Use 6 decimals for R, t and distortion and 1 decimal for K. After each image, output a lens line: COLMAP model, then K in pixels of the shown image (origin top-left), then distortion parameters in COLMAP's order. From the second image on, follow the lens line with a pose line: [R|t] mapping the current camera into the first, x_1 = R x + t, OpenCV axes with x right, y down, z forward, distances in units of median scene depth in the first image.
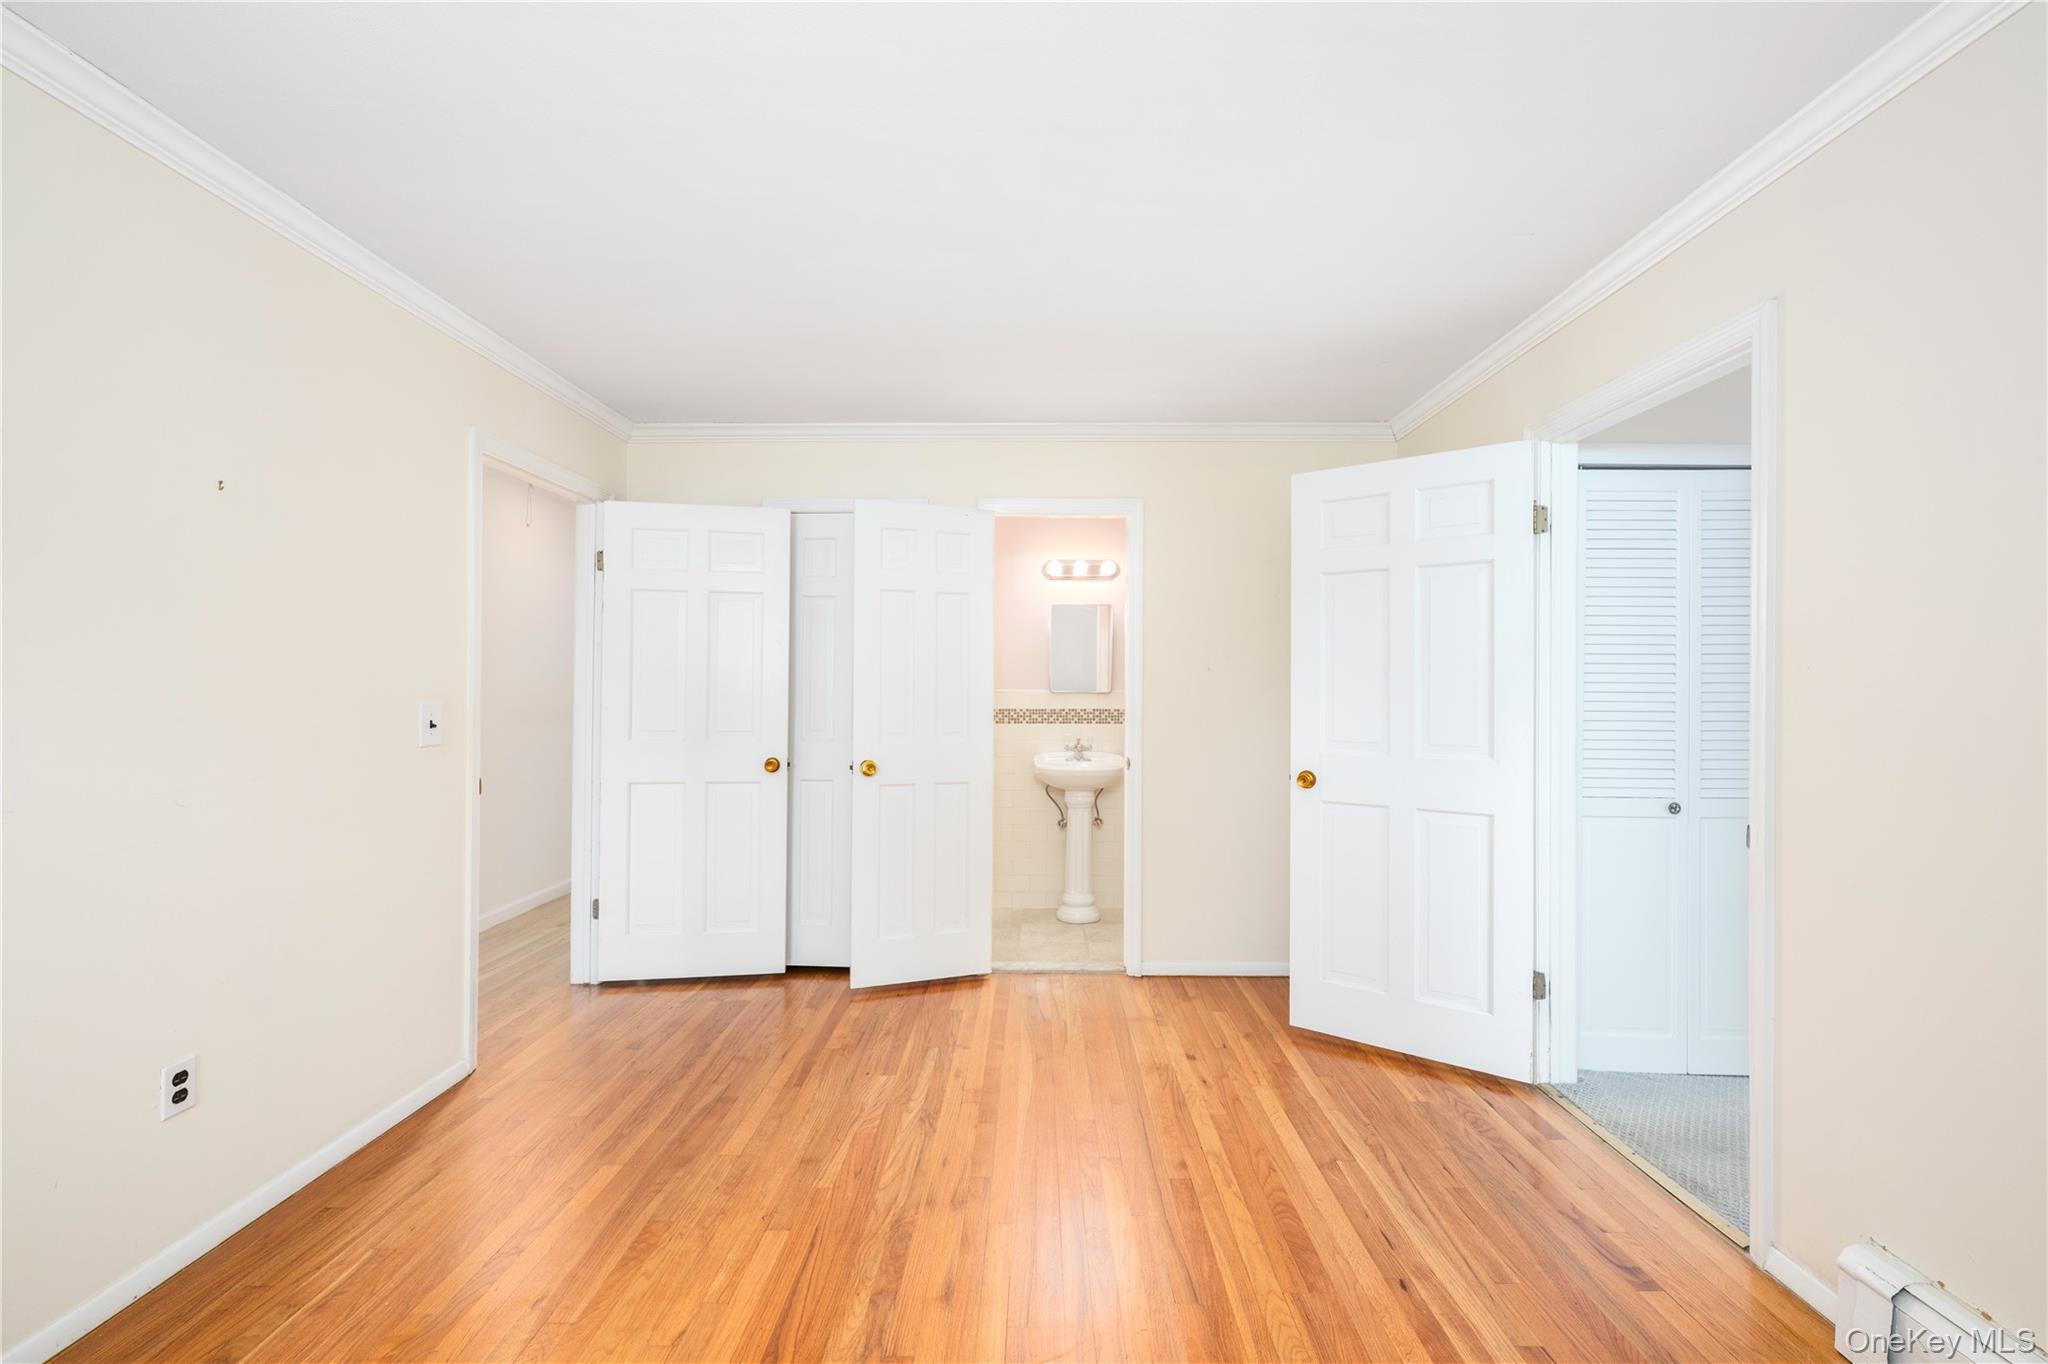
lens RADIAL K [[809.2, 0, 1025.0], [0, 809.2, 688.3], [0, 0, 1]] dist [0.000514, 0.000234]
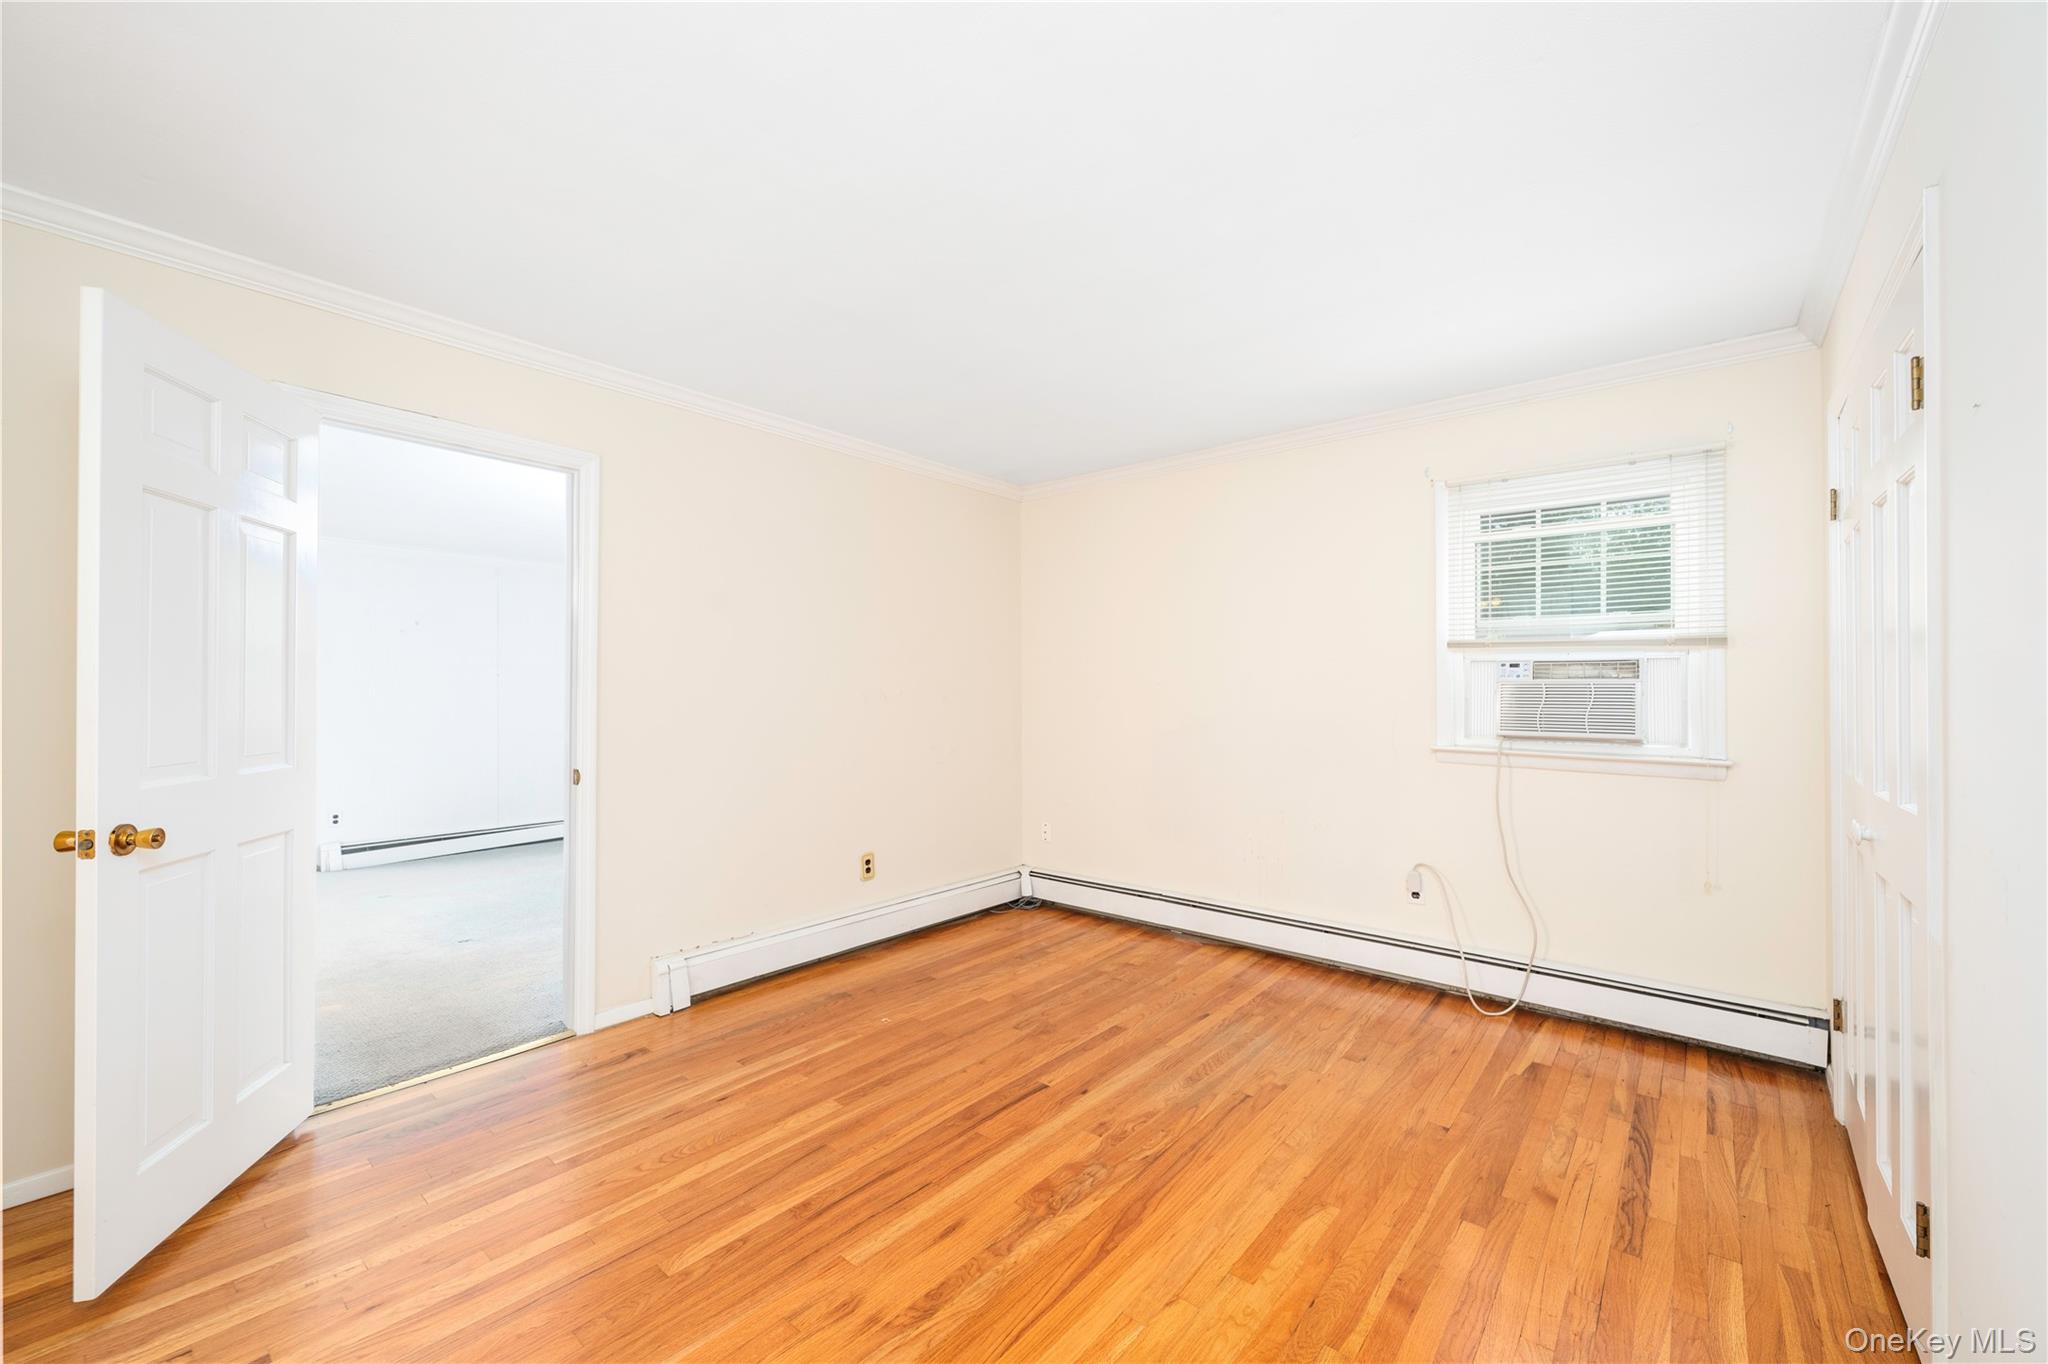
lens RADIAL K [[809.2, 0, 1024.3], [0, 809.2, 683.4], [0, 0, 1]] dist [0.000514, 0.000234]
pose [[-0.769417, 0.000772, 0.638746, -0.657504], [-0.006119, 0.999944, -0.008580, 0.002795], [-0.638717, -0.010510, -0.769370, 1.339824]]
